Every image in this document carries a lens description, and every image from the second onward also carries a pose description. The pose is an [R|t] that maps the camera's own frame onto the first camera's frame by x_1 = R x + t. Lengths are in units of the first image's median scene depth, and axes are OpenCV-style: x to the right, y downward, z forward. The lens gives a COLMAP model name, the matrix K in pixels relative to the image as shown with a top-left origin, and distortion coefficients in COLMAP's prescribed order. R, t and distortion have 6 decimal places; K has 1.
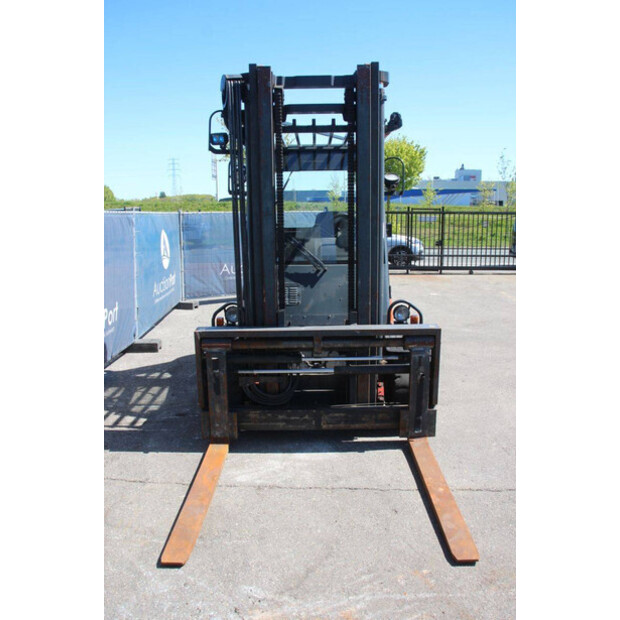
lens RADIAL K [[531.3, 0, 309.5], [0, 531.3, 313.2], [0, 0, 1]] dist [-0.126013, 0.061080]
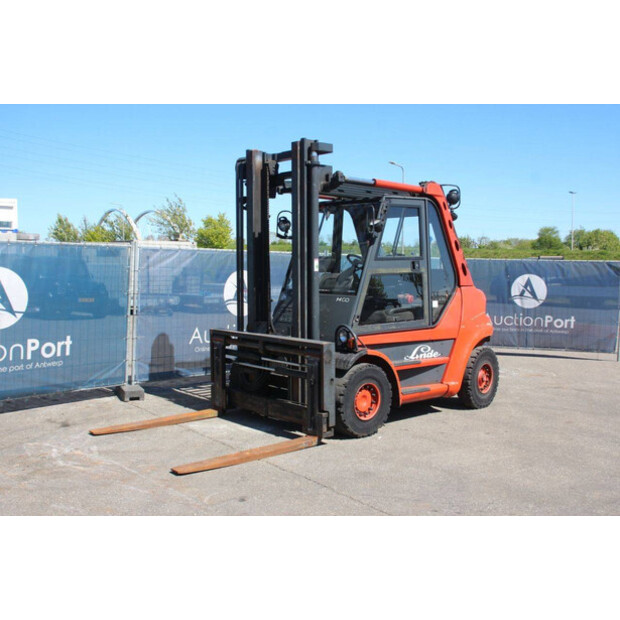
lens RADIAL K [[653.1, 0, 324.7], [0, 653.1, 316.0], [0, 0, 1]] dist [-0.055865, 0.000000]
pose [[0.693484, 0.076936, -0.716352, 1.271323], [-0.157421, 0.986438, -0.046453, 0.032221], [0.703063, 0.144984, 0.696191, -0.057578]]
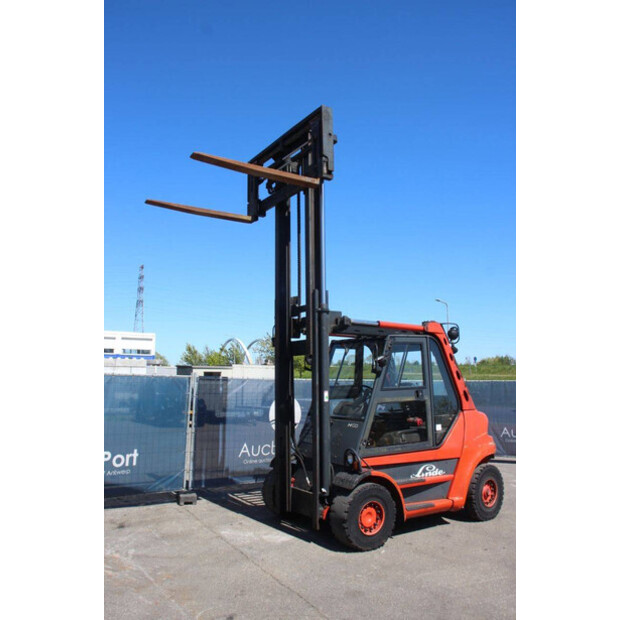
lens RADIAL K [[513.7, 0, 320.0], [0, 513.7, 311.9], [0, 0, 1]] dist [-0.147429, 0.104161]
pose [[0.581605, -0.089013, -0.808587, 1.290355], [-0.169308, 0.958982, -0.227350, -0.053822], [0.795657, 0.269128, 0.542678, 0.146983]]
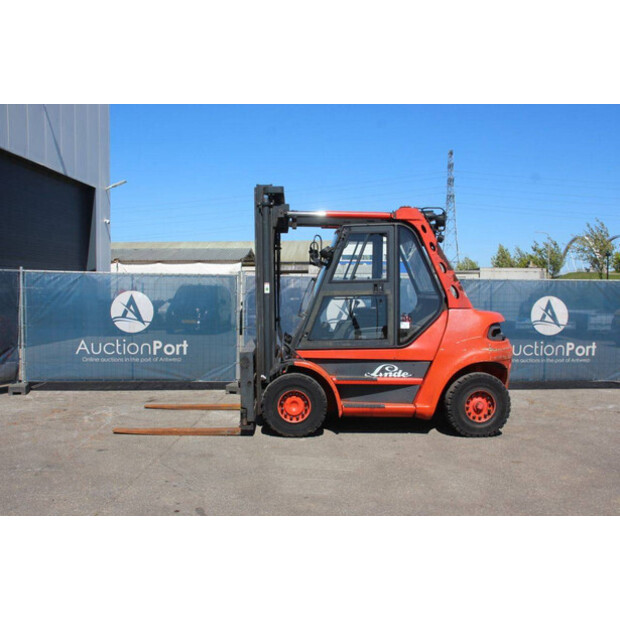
lens RADIAL K [[653.1, 0, 322.6], [0, 653.1, 308.0], [0, 0, 1]] dist [-0.055865, 0.000000]
pose [[0.050824, 0.042296, -0.997812, 2.009007], [-0.196417, 0.980013, 0.031537, -0.189338], [0.979202, 0.194385, 0.058116, 1.049241]]
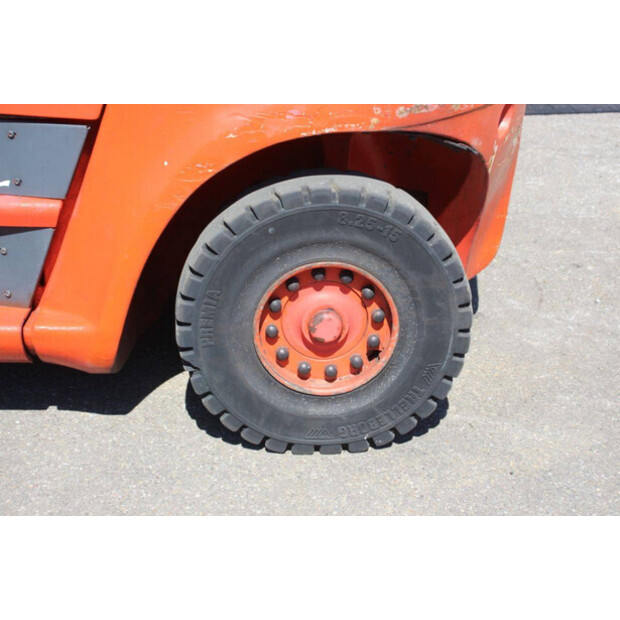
lens RADIAL K [[1167.9, 0, 312.7], [0, 1167.9, 314.3], [0, 0, 1]] dist [0.308677, 0.000000]
pose [[0.003264, 0.416222, -0.909257, 0.890402], [-0.189411, 0.893060, 0.408127, -0.251342], [0.981893, 0.170891, 0.081752, 1.566977]]
